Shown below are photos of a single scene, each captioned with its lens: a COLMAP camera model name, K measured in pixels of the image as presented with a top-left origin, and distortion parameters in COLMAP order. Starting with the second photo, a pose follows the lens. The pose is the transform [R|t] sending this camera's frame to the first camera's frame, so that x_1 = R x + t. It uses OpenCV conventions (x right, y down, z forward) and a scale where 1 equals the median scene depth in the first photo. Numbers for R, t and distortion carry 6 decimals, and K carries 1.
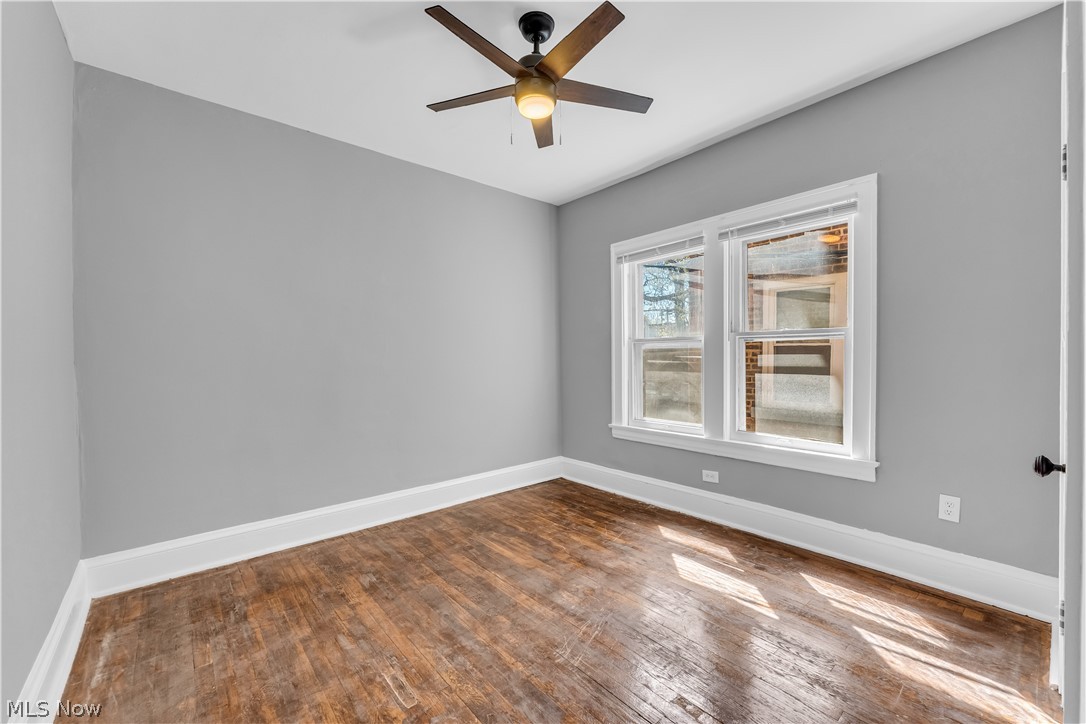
lens RADIAL K [[442.5, 0, 543.0], [0, 442.5, 362.0], [0, 0, 1]] dist [-0.000738, -0.000130]
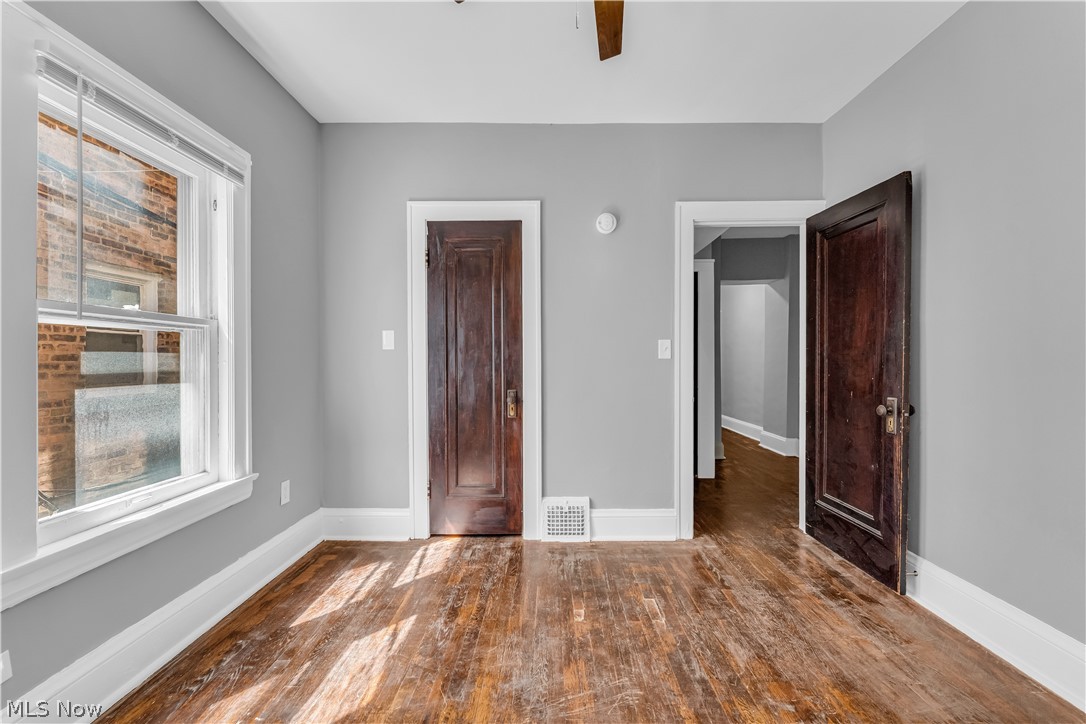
lens RADIAL K [[442.5, 0, 543.0], [0, 442.5, 362.0], [0, 0, 1]] dist [-0.000738, -0.000130]
pose [[-0.764765, 0.006021, 0.644281, -0.325232], [0.014479, 0.999864, 0.007842, -0.002942], [-0.644146, 0.015326, -0.764749, 1.475278]]
